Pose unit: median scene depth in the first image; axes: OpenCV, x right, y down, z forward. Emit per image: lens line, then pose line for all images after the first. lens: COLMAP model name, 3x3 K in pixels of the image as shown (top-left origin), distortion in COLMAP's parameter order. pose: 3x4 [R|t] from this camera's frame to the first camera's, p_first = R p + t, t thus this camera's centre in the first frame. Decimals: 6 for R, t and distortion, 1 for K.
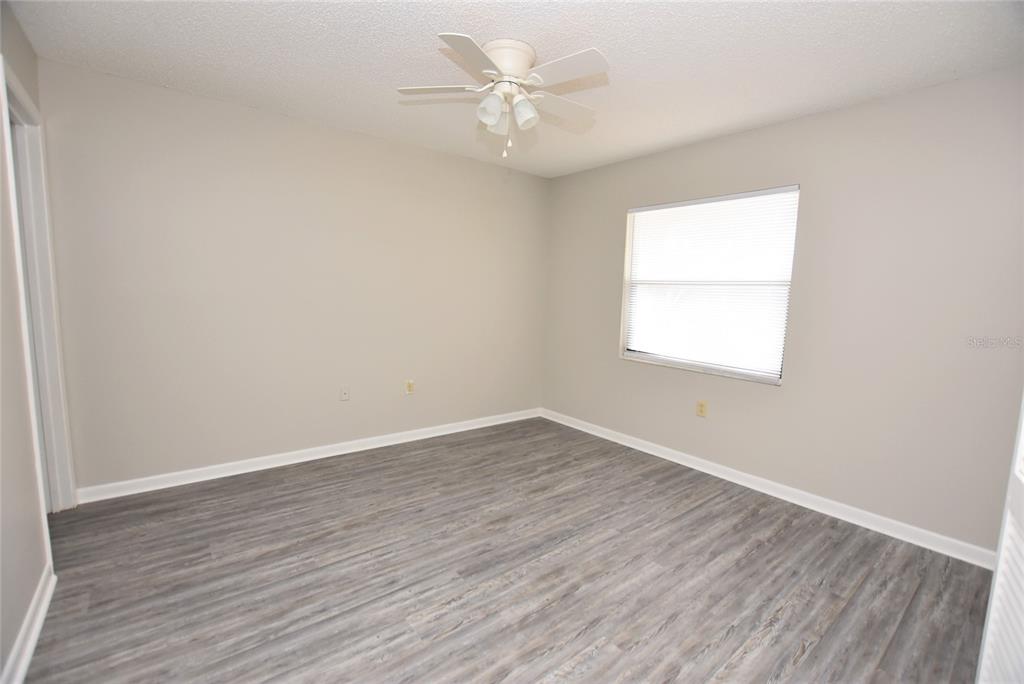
lens RADIAL K [[450.7, 0, 512.2], [0, 450.7, 344.6], [0, 0, 1]] dist [-0.033217, 0.005456]
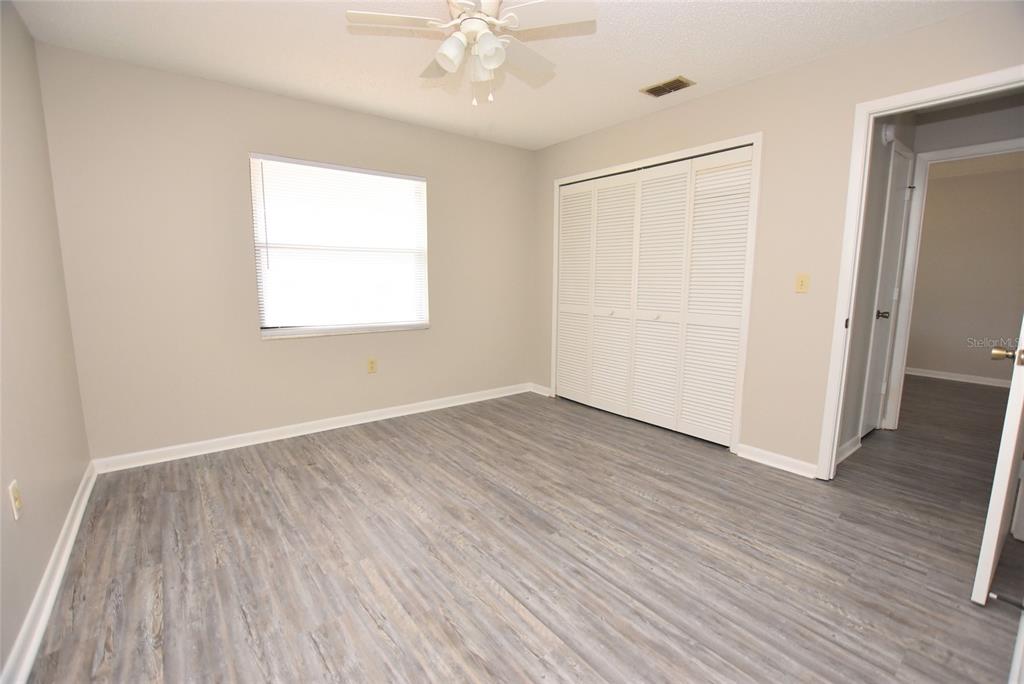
lens RADIAL K [[450.7, 0, 512.2], [0, 450.7, 344.6], [0, 0, 1]] dist [-0.033217, 0.005456]
pose [[0.012560, -0.179498, 0.983678, -0.904366], [0.109187, 0.978119, 0.177089, -0.090278], [-0.993942, 0.105181, 0.031884, 0.865908]]
